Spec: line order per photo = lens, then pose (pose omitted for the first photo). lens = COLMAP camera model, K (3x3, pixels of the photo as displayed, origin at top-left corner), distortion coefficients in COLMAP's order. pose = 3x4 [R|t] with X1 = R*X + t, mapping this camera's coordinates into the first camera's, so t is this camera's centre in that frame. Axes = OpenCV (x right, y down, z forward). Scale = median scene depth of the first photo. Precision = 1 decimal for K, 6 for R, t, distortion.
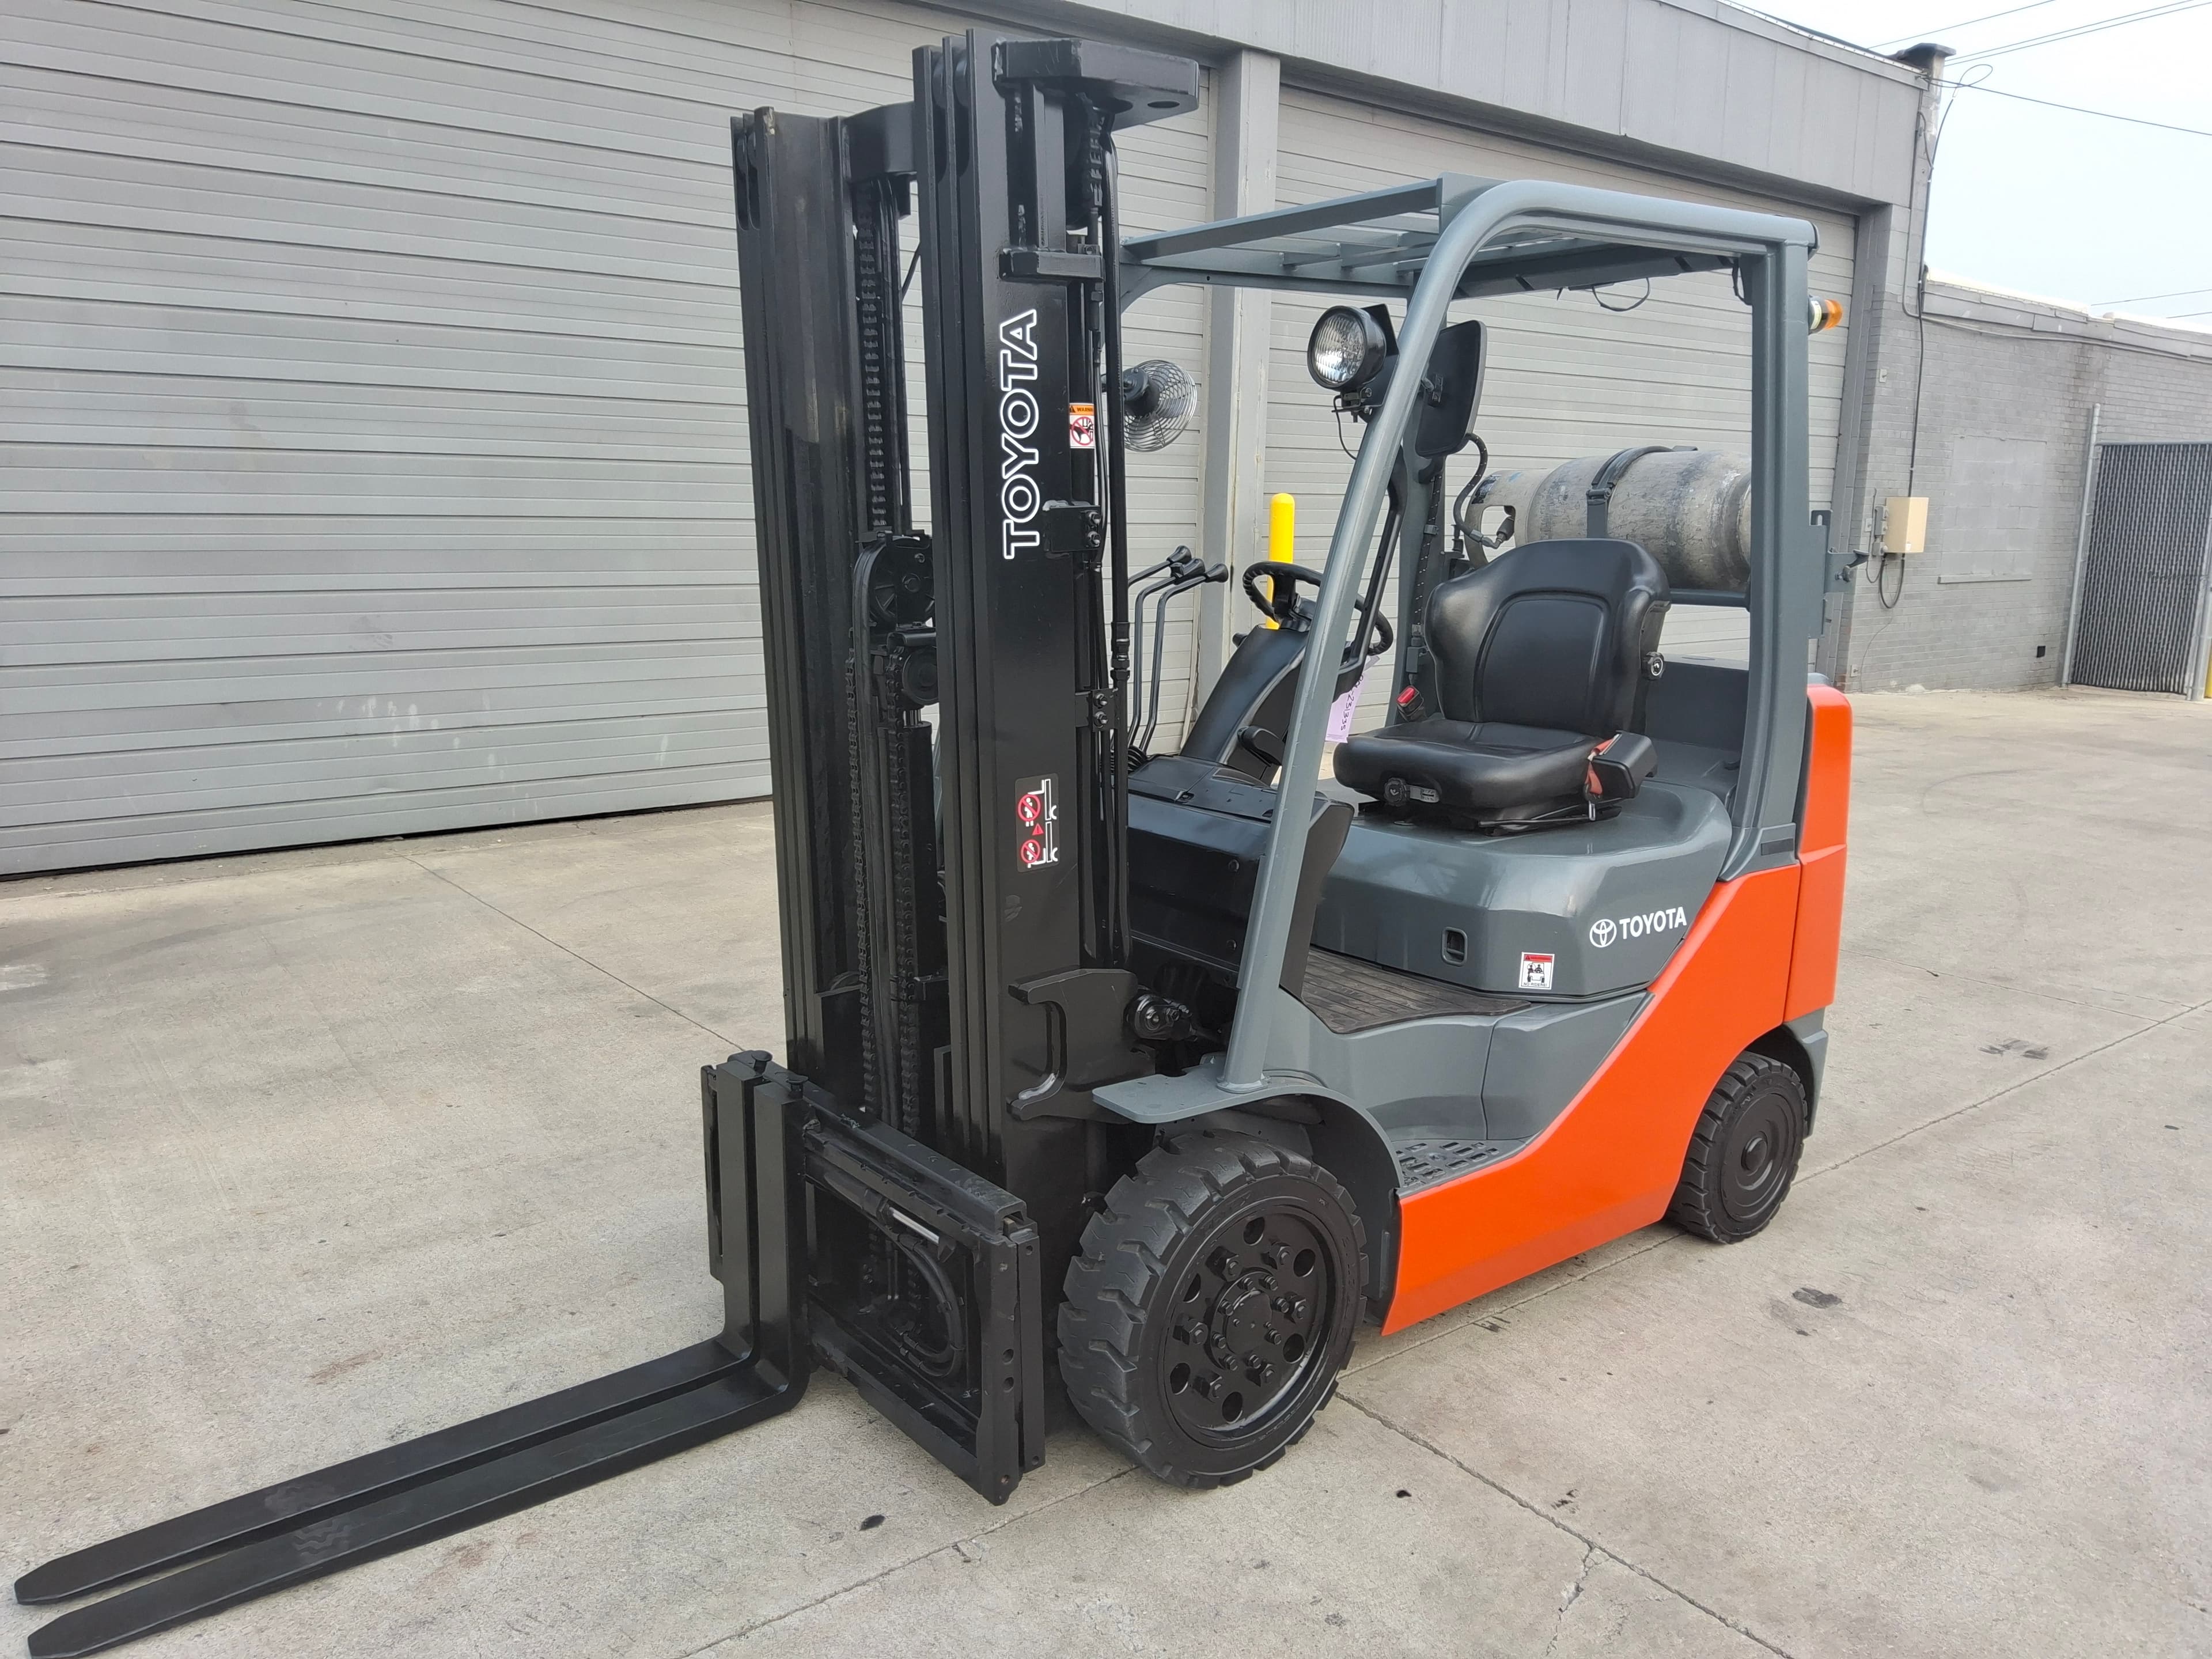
lens RADIAL K [[1684.0, 0, 1101.6], [0, 1684.0, 832.1], [0, 0, 1]] dist [0.025439, -0.051444]
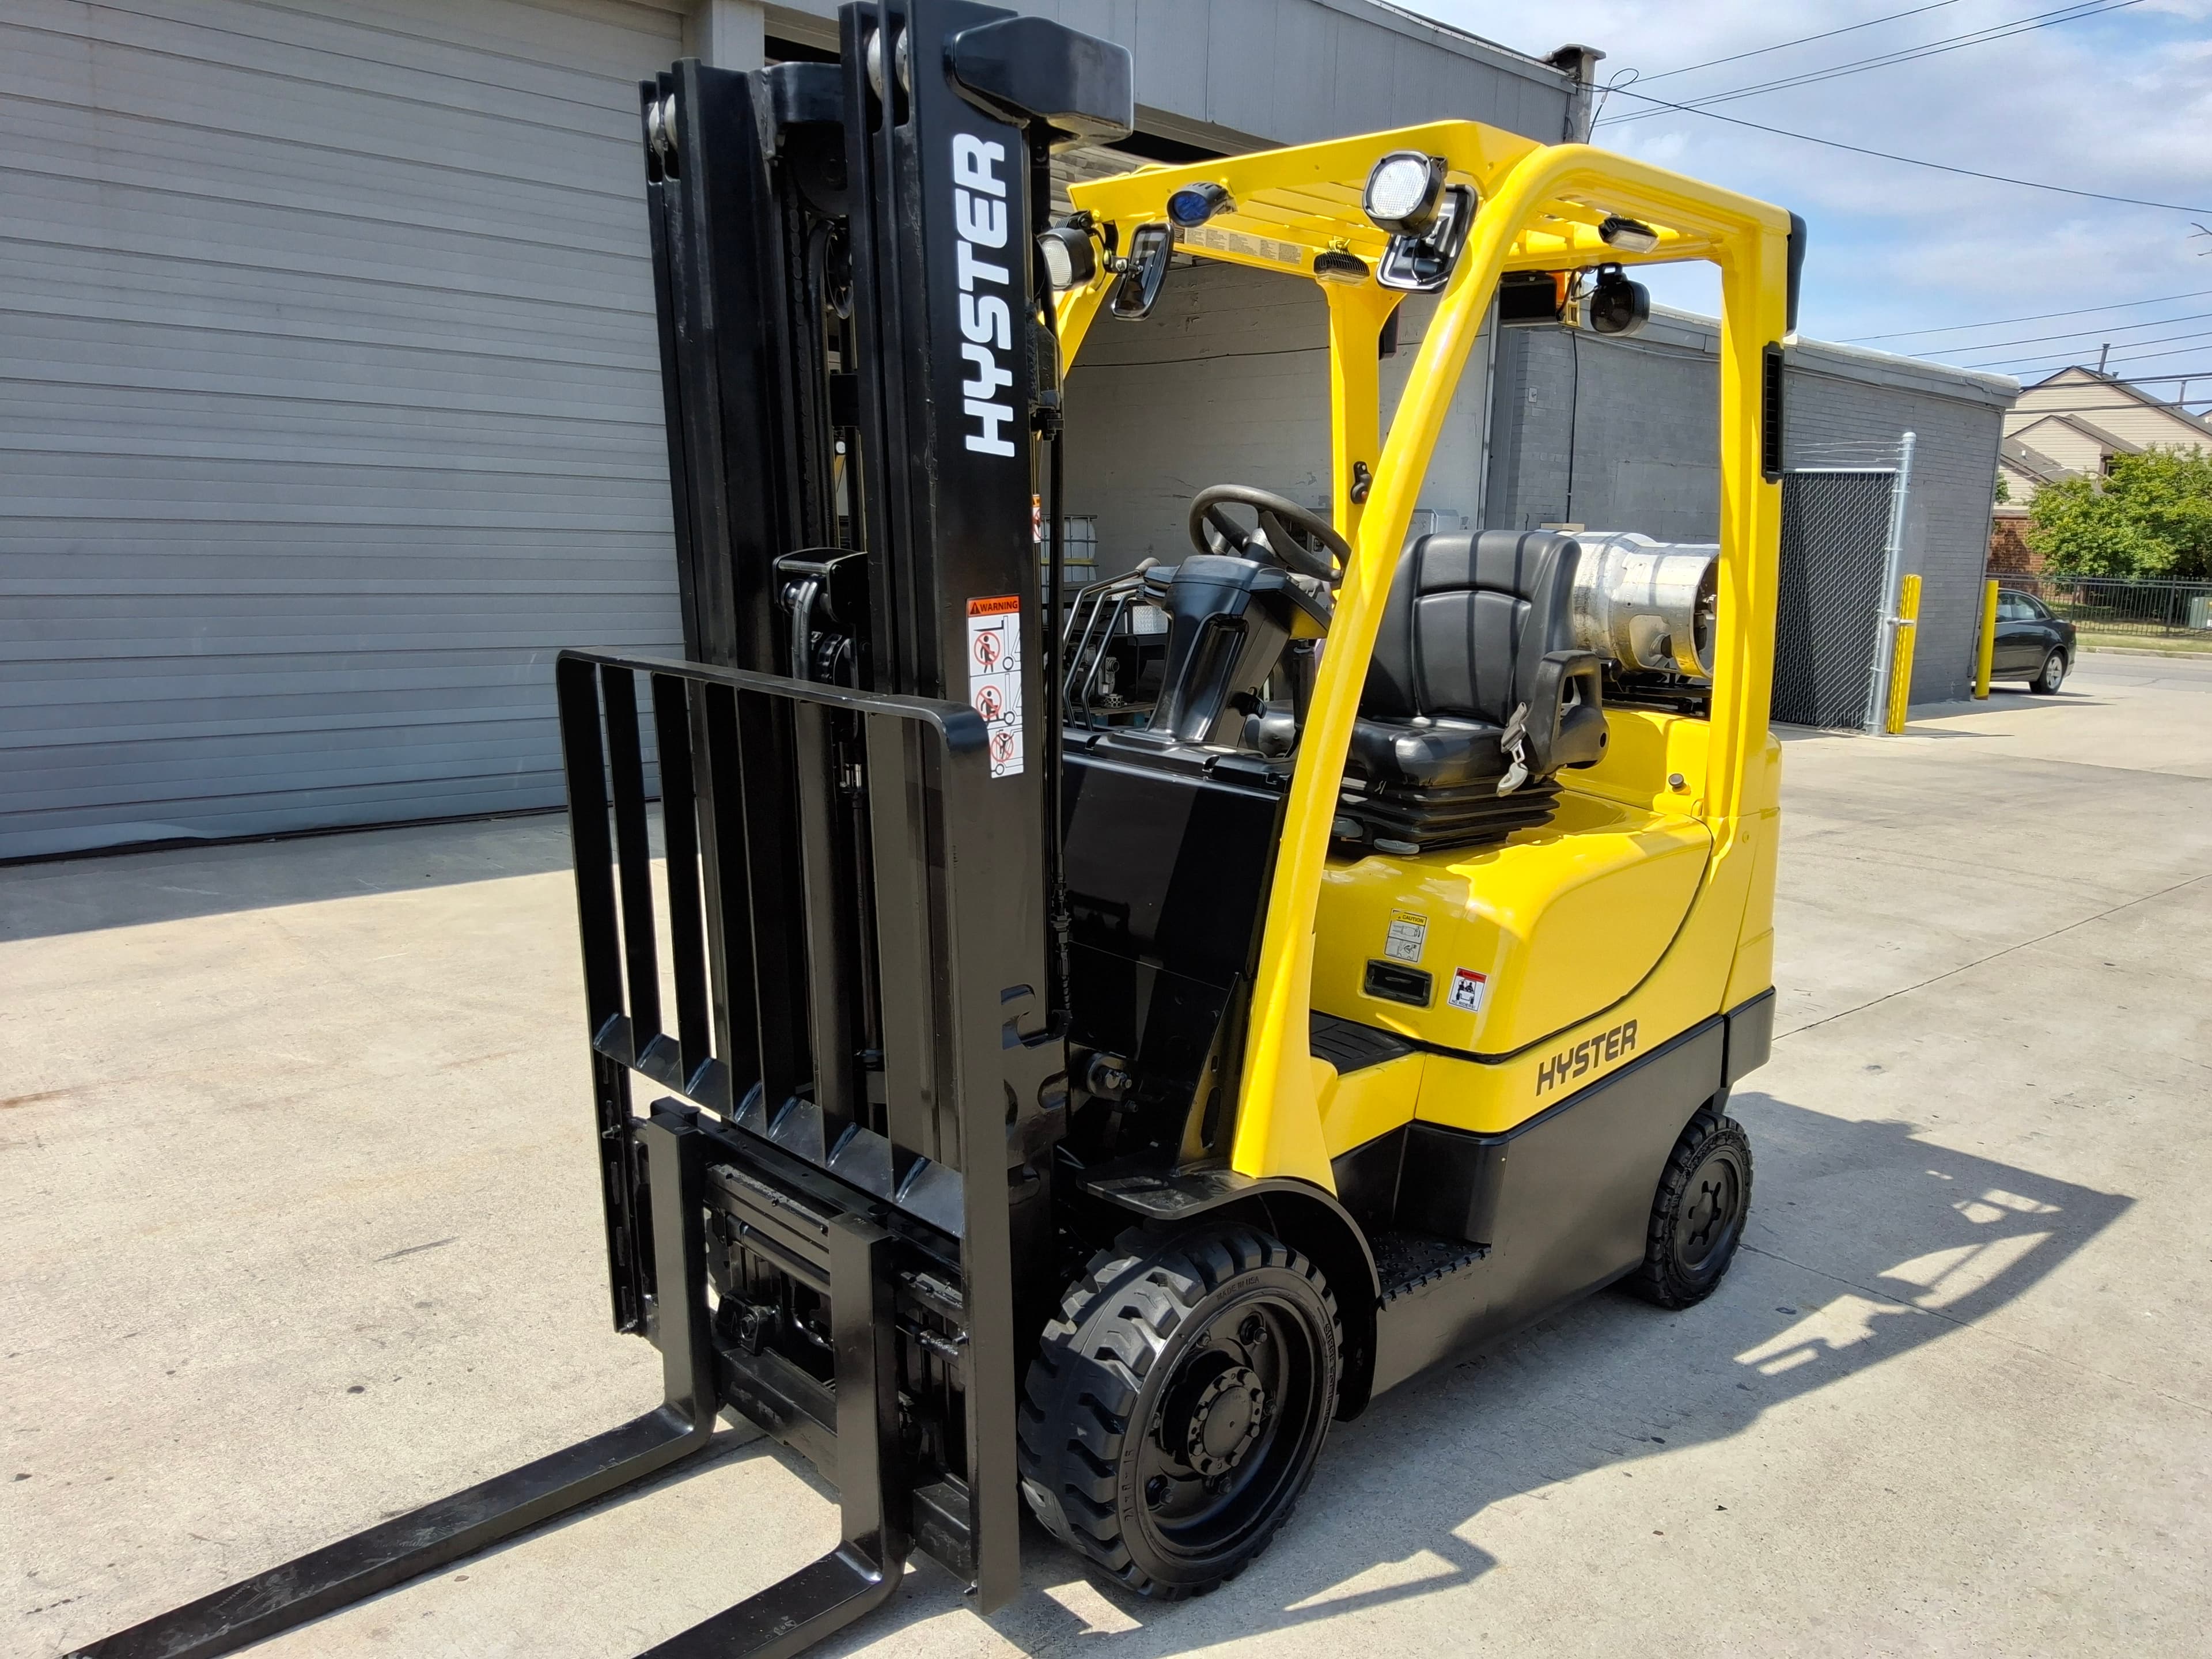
lens RADIAL K [[1684.0, 0, 1099.9], [0, 1684.0, 841.7], [0, 0, 1]] dist [0.025439, -0.051444]
pose [[0.996407, 0.000345, 0.084689, 0.139178], [0.000208, 0.999979, -0.006529, -0.012284], [-0.084690, 0.006523, 0.996386, 0.075358]]
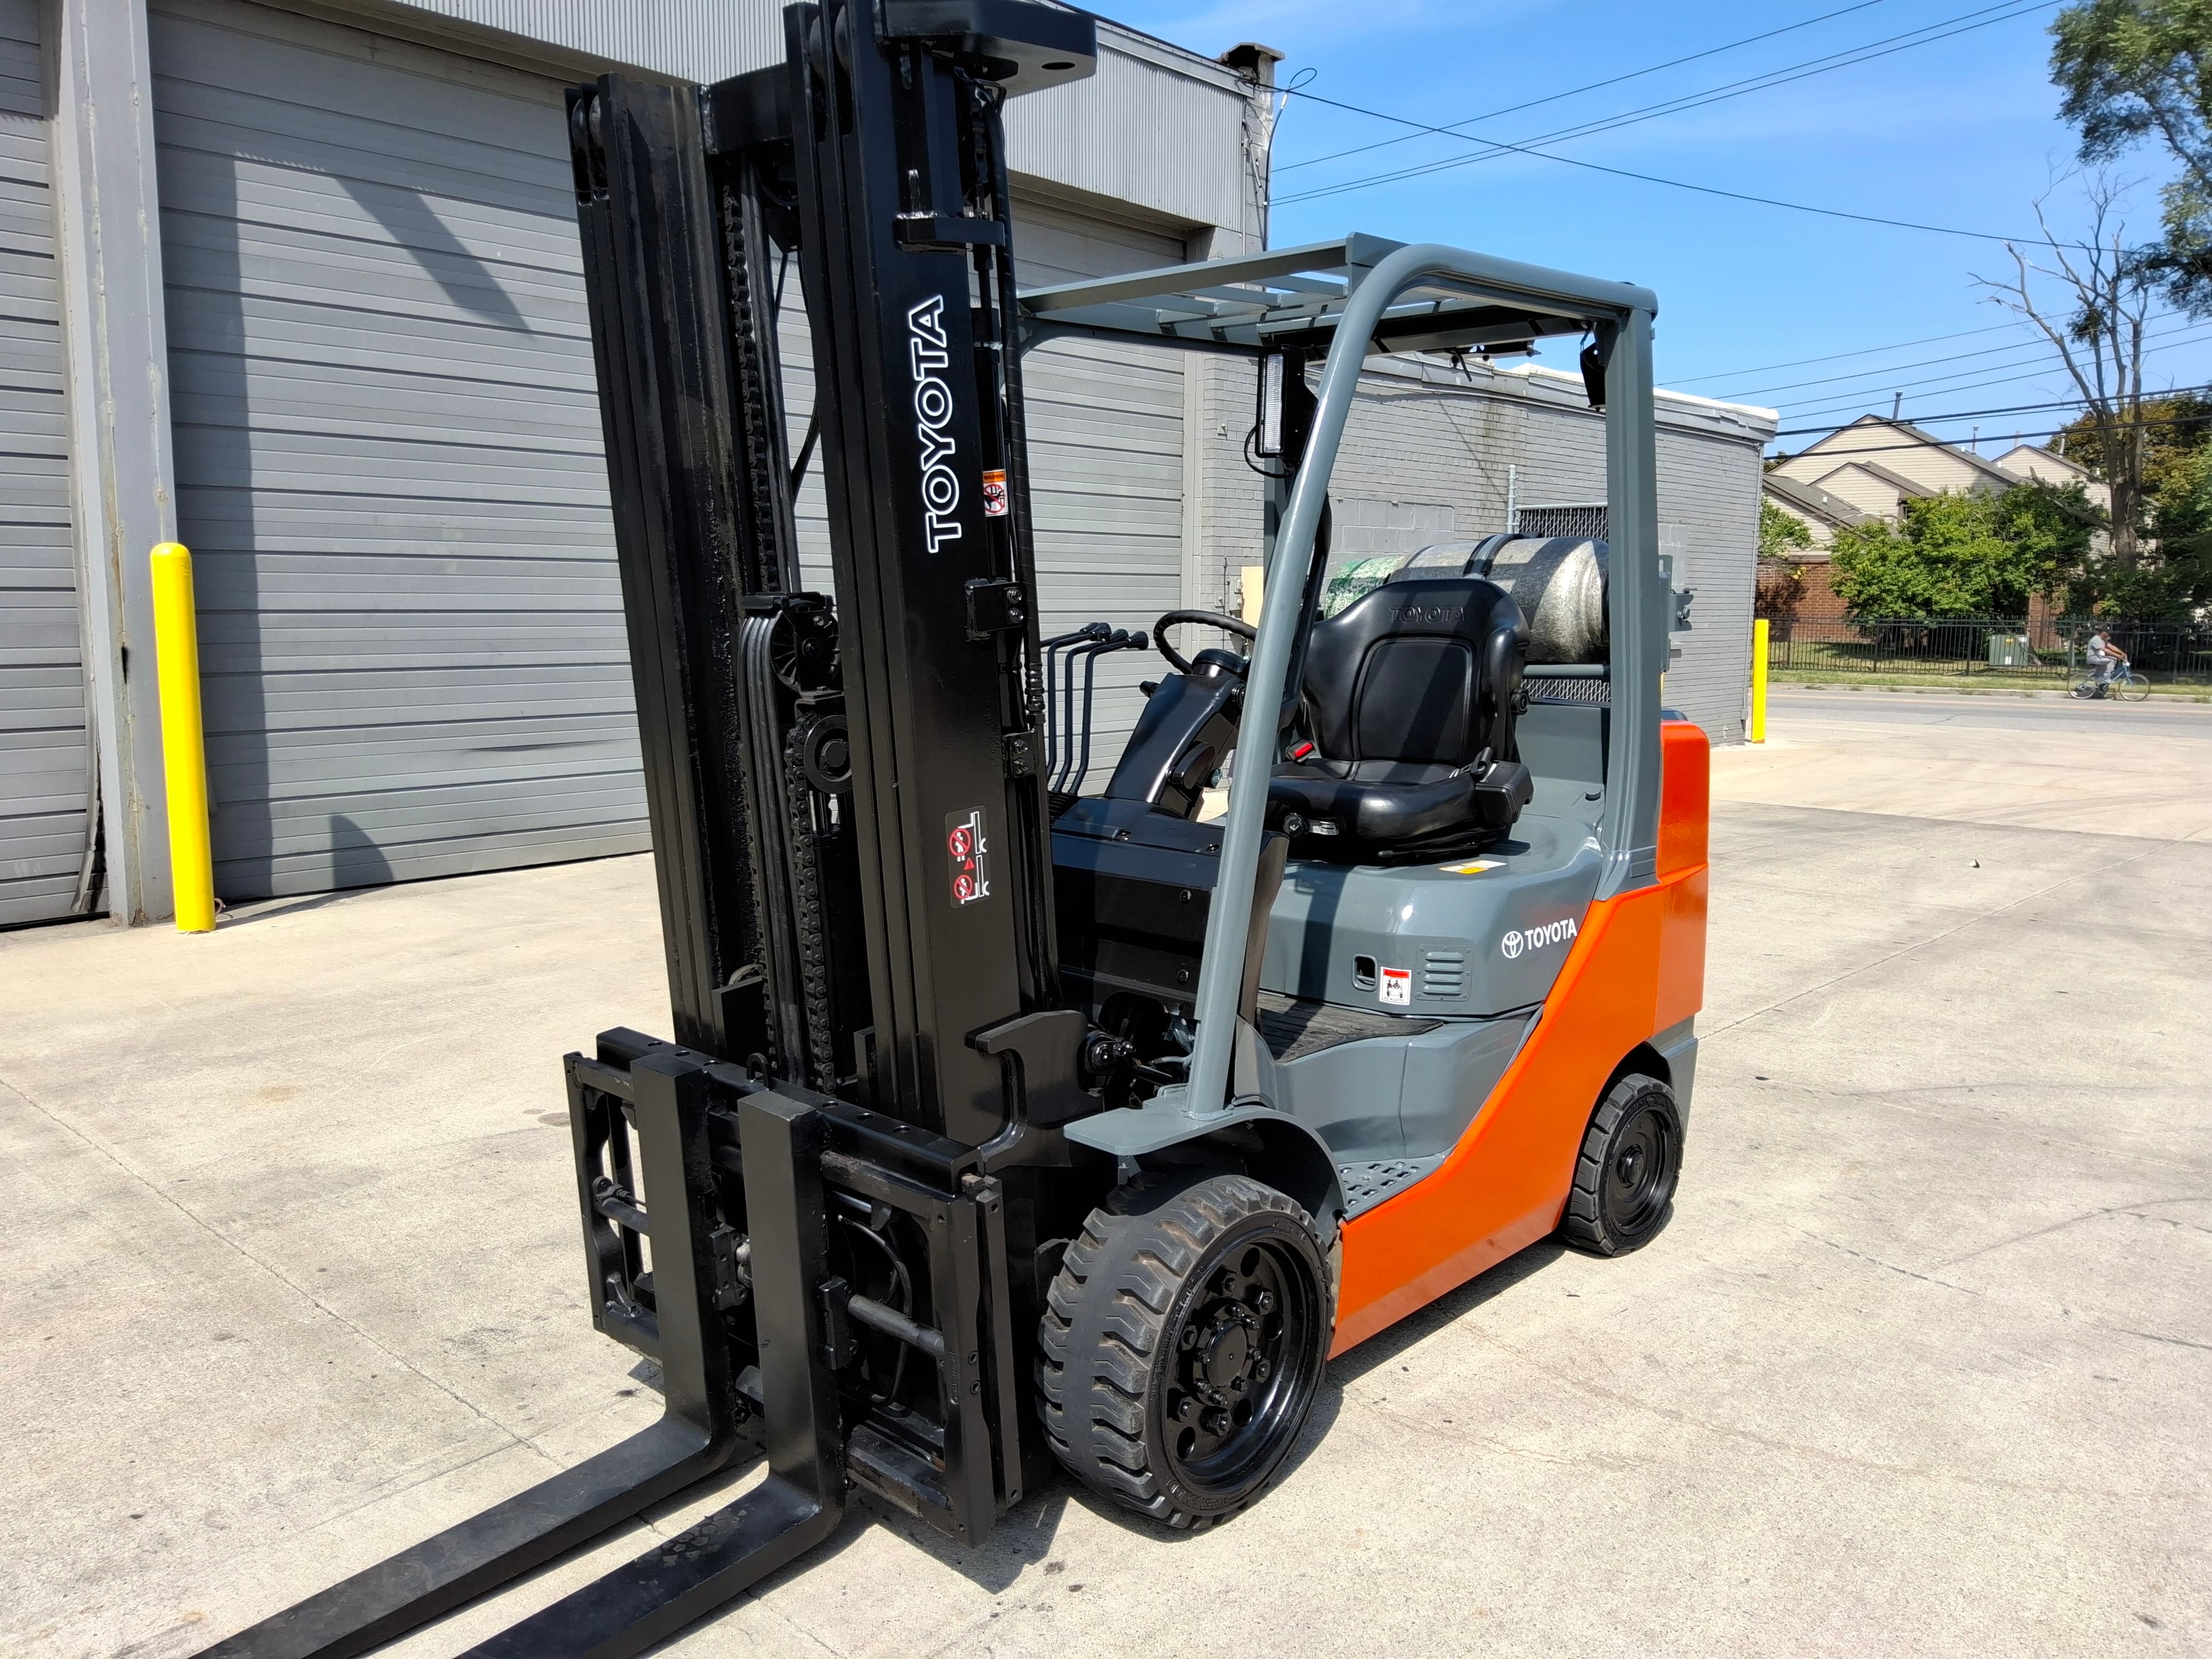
lens RADIAL K [[1690.7, 0, 1103.9], [0, 1690.7, 835.0], [0, 0, 1]] dist [0.022962, -0.041418]
pose [[0.985810, -0.030170, 0.165129, 0.254073], [0.038509, 0.998127, -0.047527, -0.022759], [-0.163386, 0.053212, 0.985126, 0.170479]]
